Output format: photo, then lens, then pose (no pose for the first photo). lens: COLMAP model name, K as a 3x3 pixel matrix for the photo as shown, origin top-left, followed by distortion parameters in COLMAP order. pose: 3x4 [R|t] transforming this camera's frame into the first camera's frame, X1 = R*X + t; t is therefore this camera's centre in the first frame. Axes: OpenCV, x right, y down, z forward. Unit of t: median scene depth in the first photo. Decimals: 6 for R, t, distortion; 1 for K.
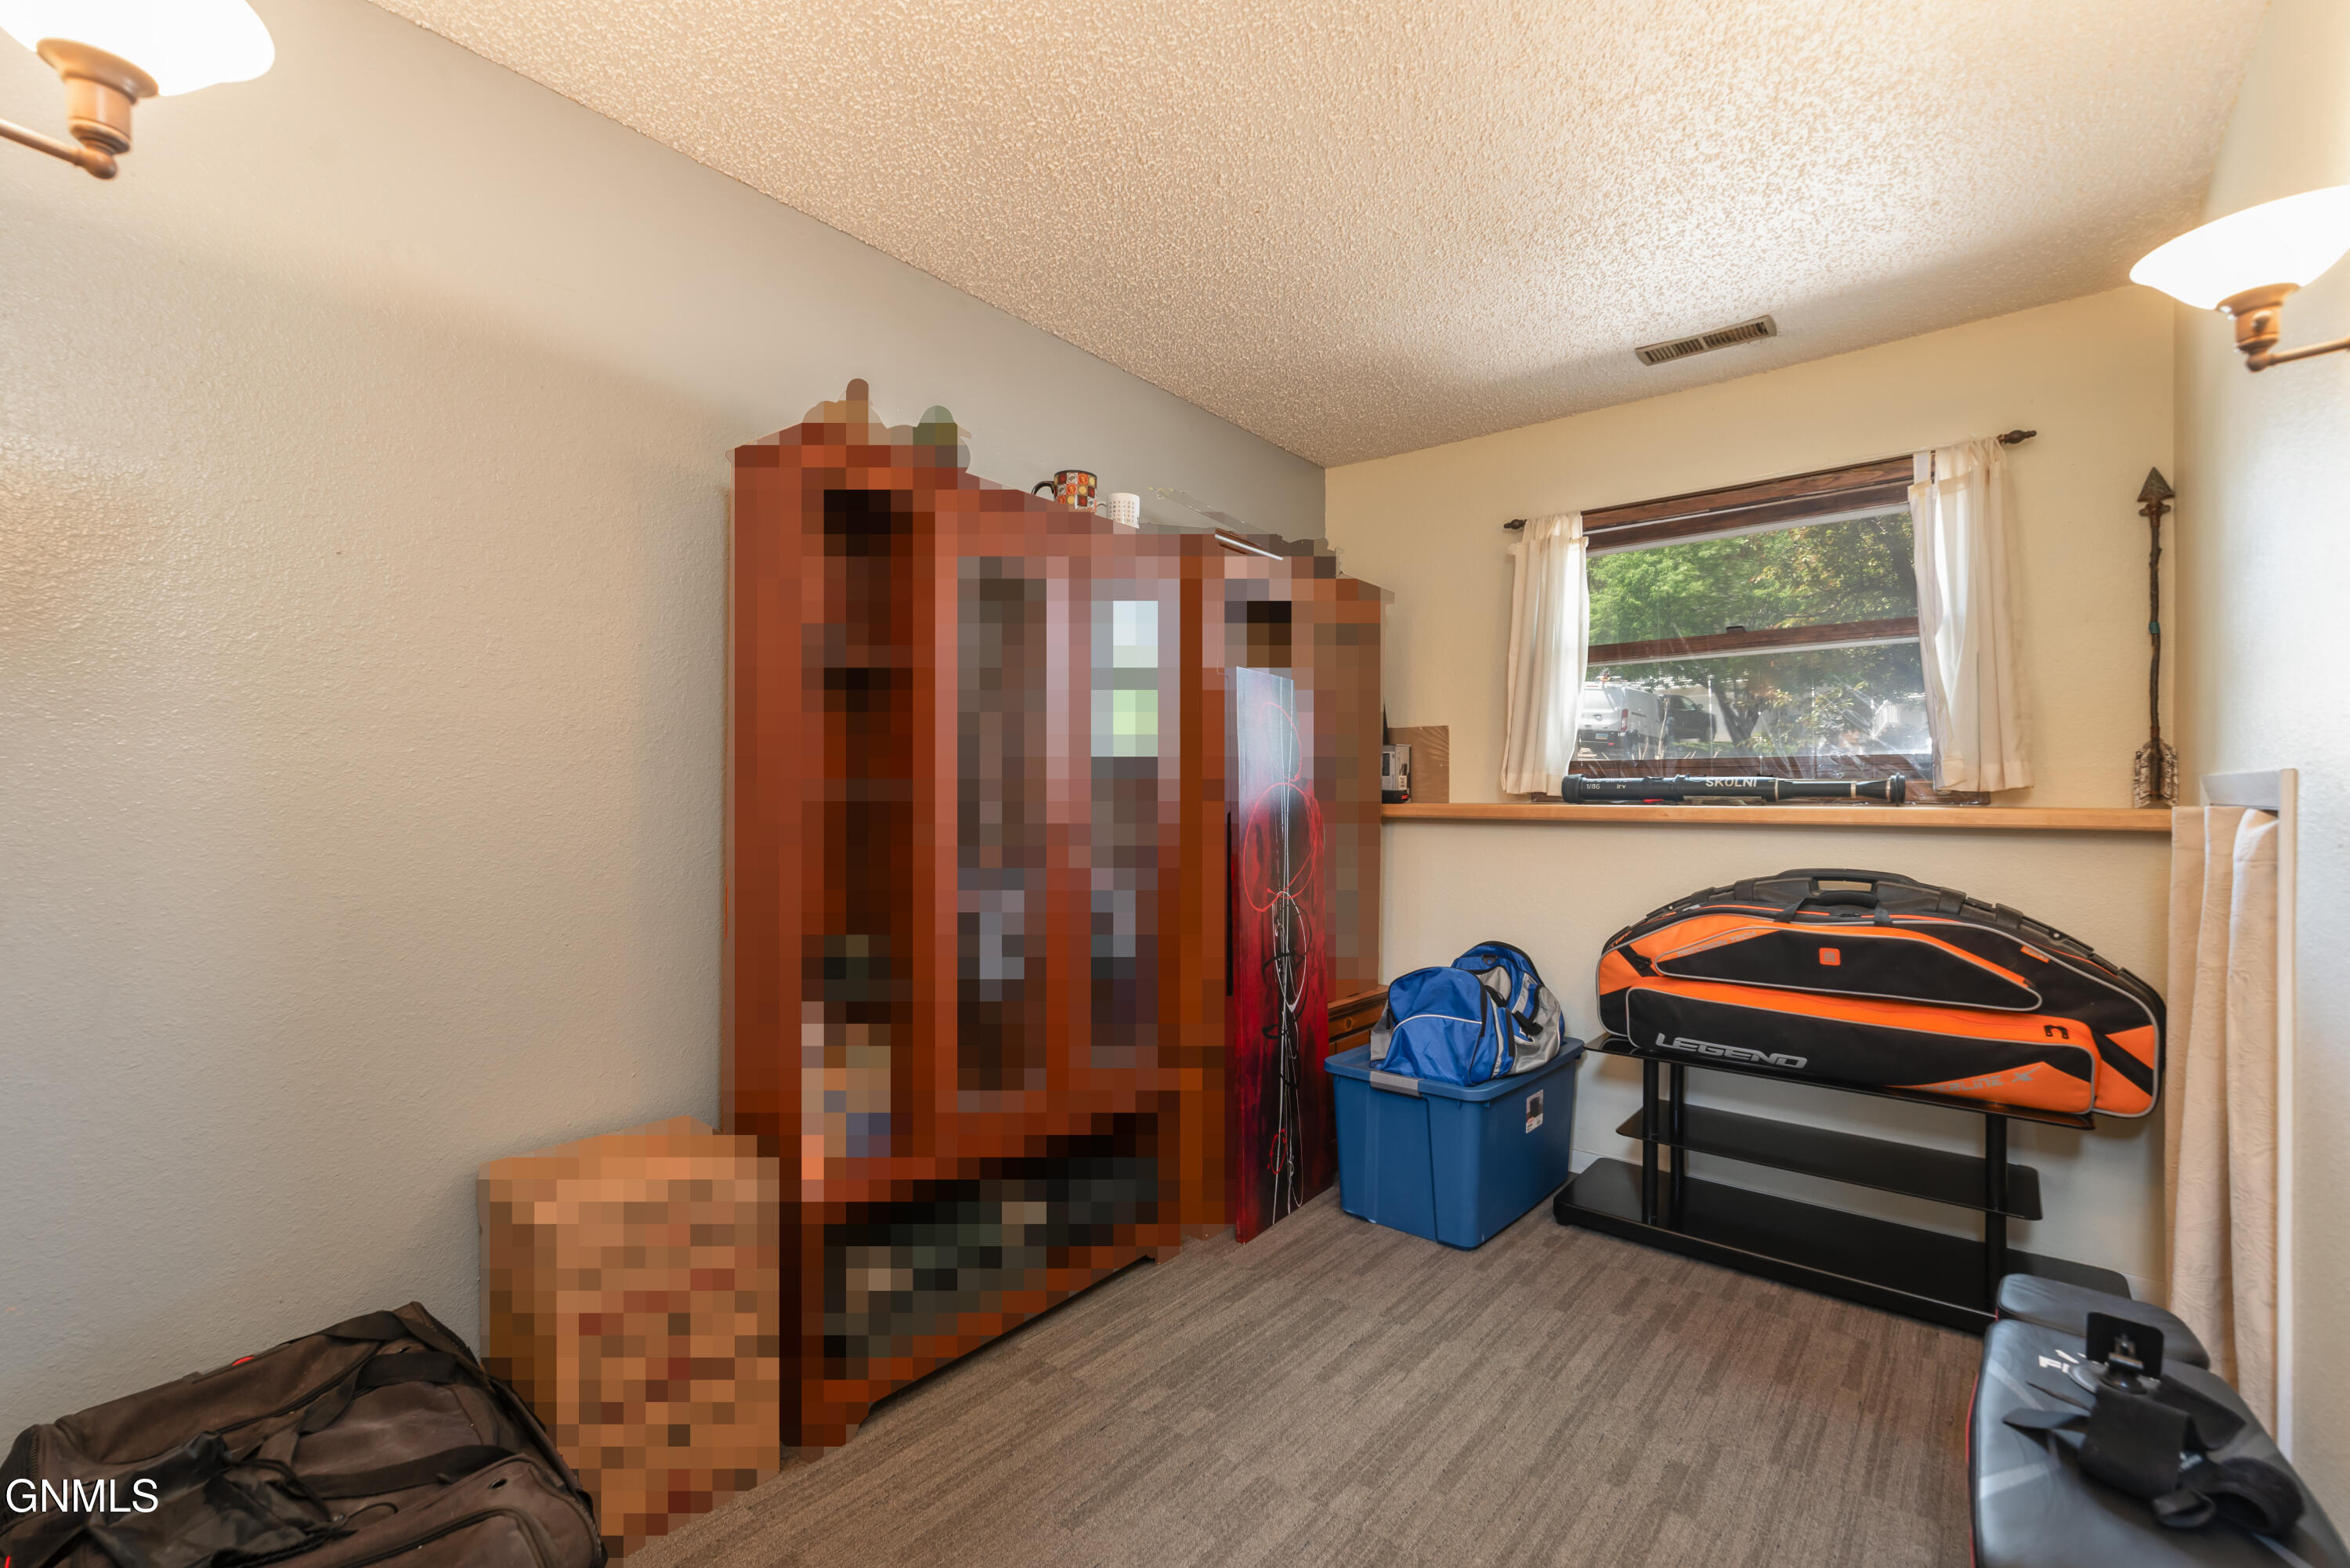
lens RADIAL K [[1012.4, 0, 1183.8], [0, 1012.4, 793.5], [0, 0, 1]] dist [0.000319, -0.000260]
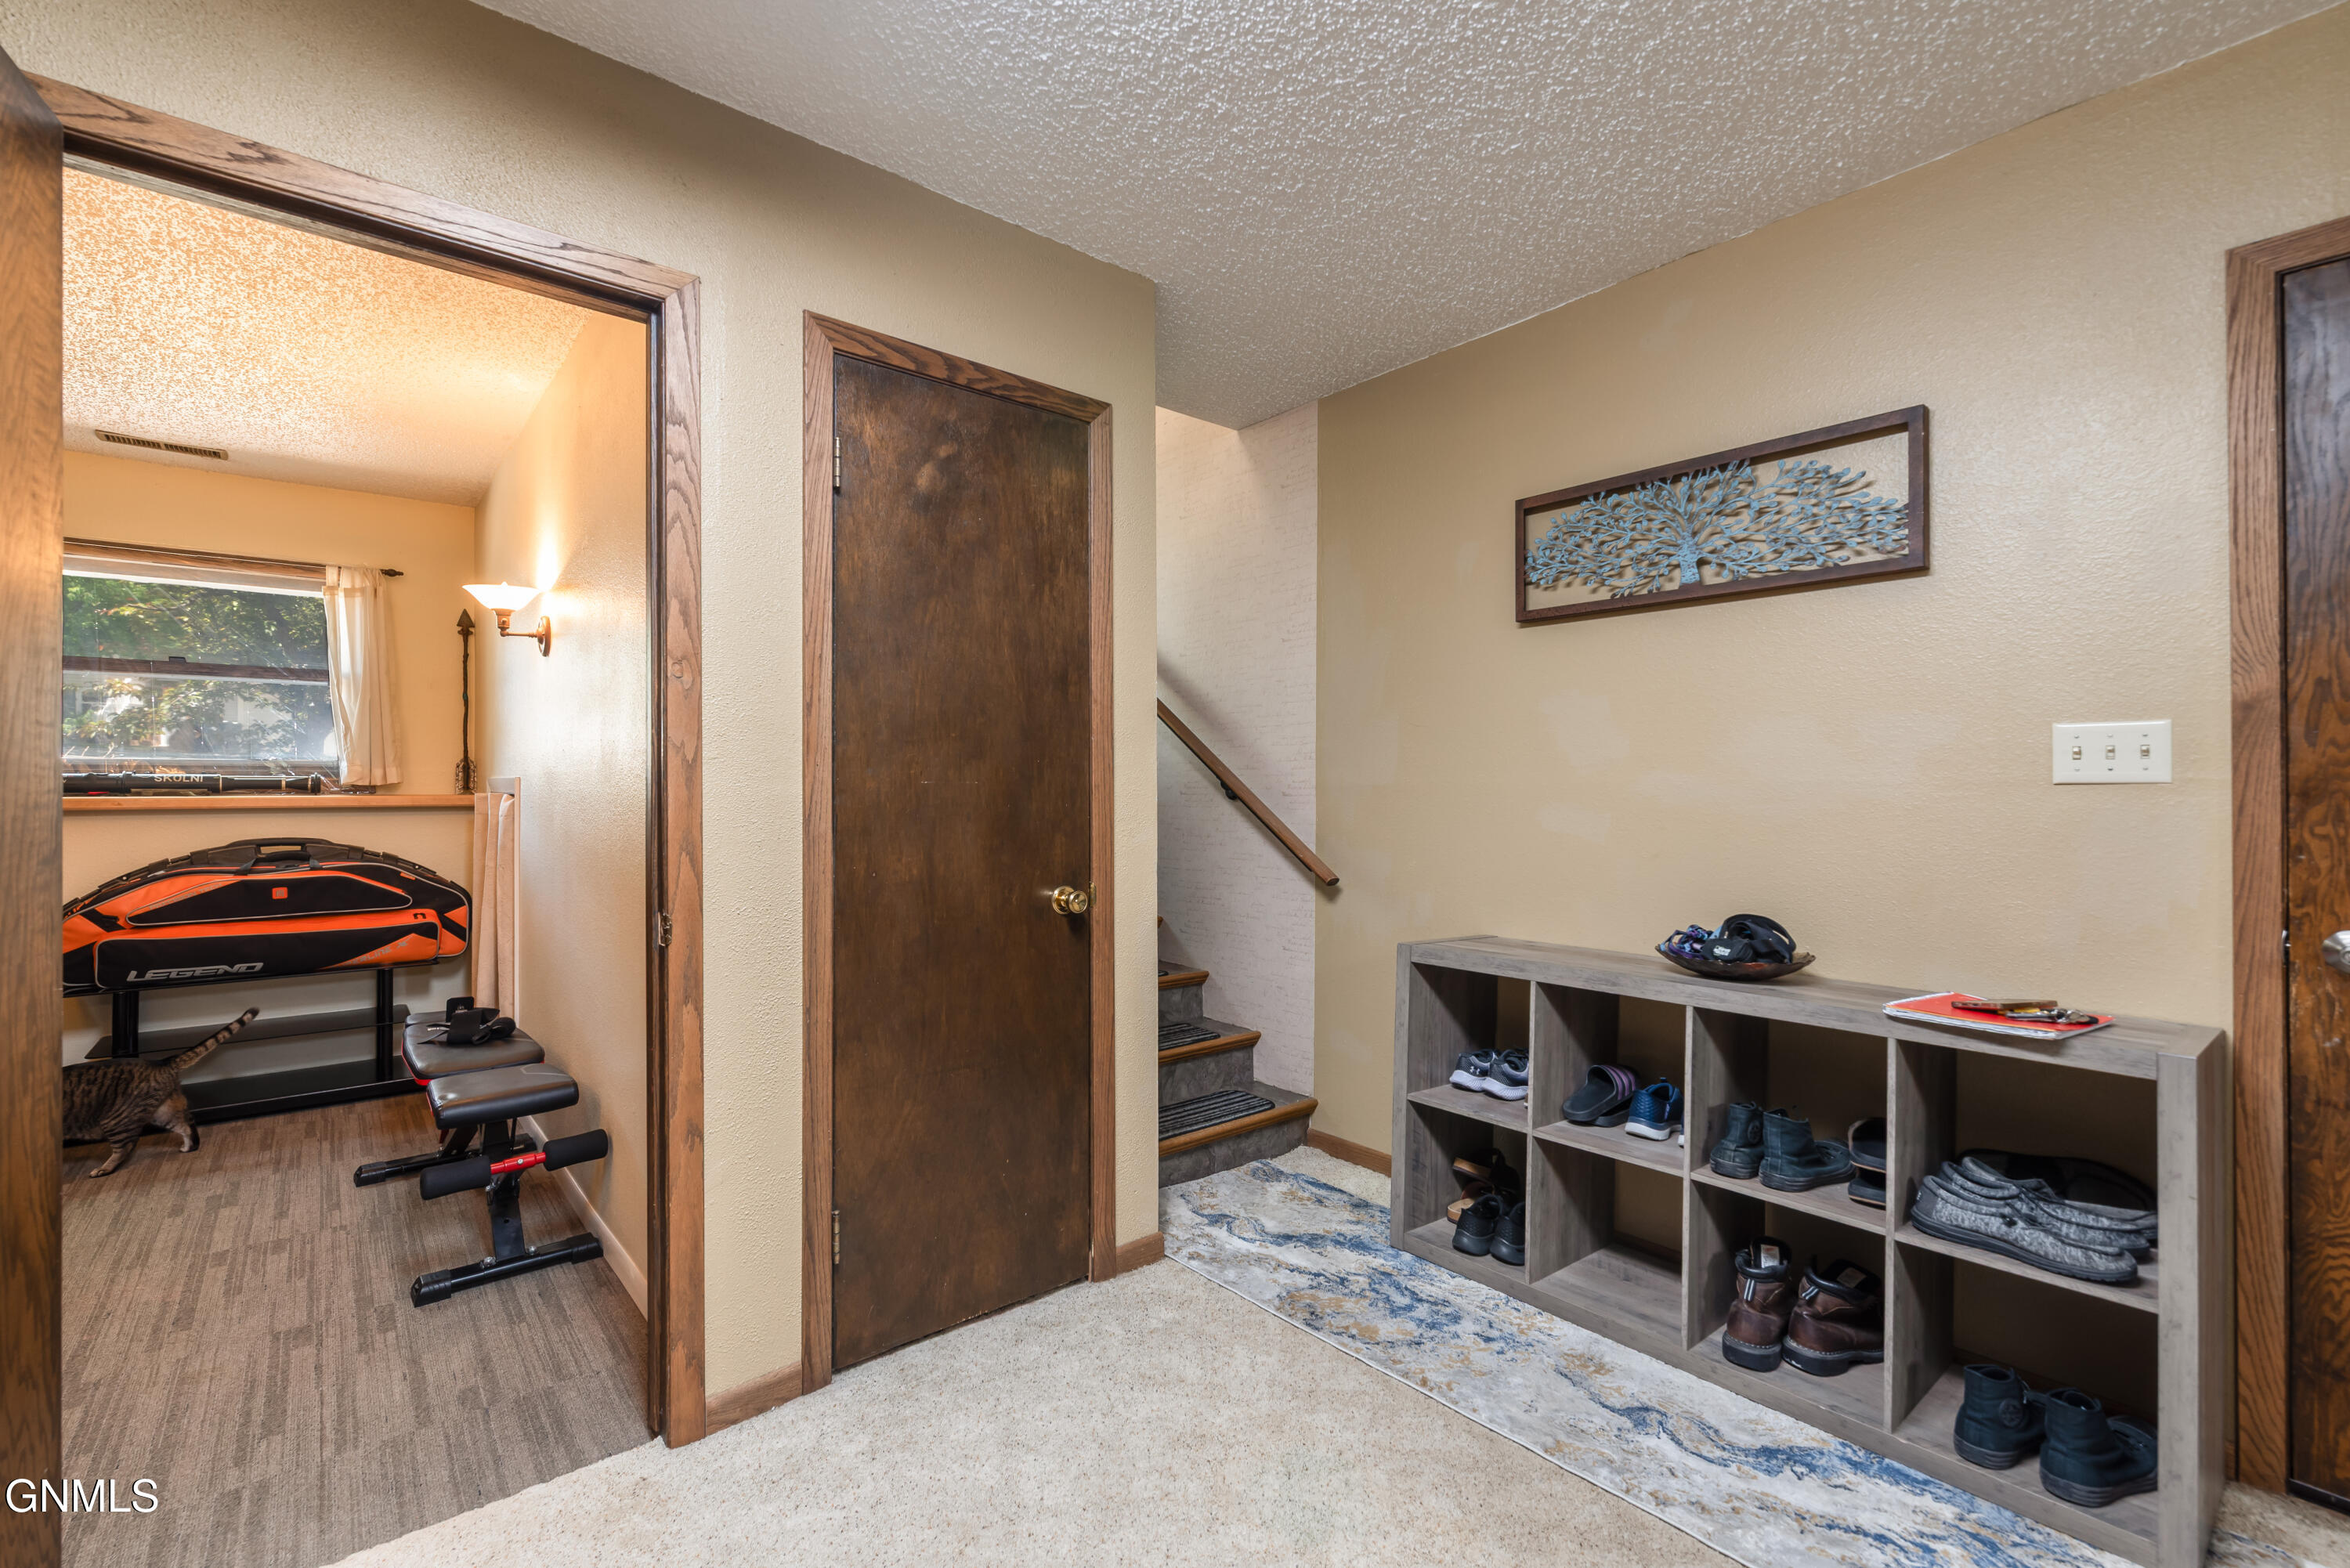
lens RADIAL K [[1012.4, 0, 1185.0], [0, 1012.4, 786.0], [0, 0, 1]] dist [0.000319, -0.000260]
pose [[0.179336, -0.002855, 0.983784, -0.603912], [-0.001343, 0.999994, 0.003147, -0.007769], [-0.983787, -0.001885, 0.179331, -0.603466]]
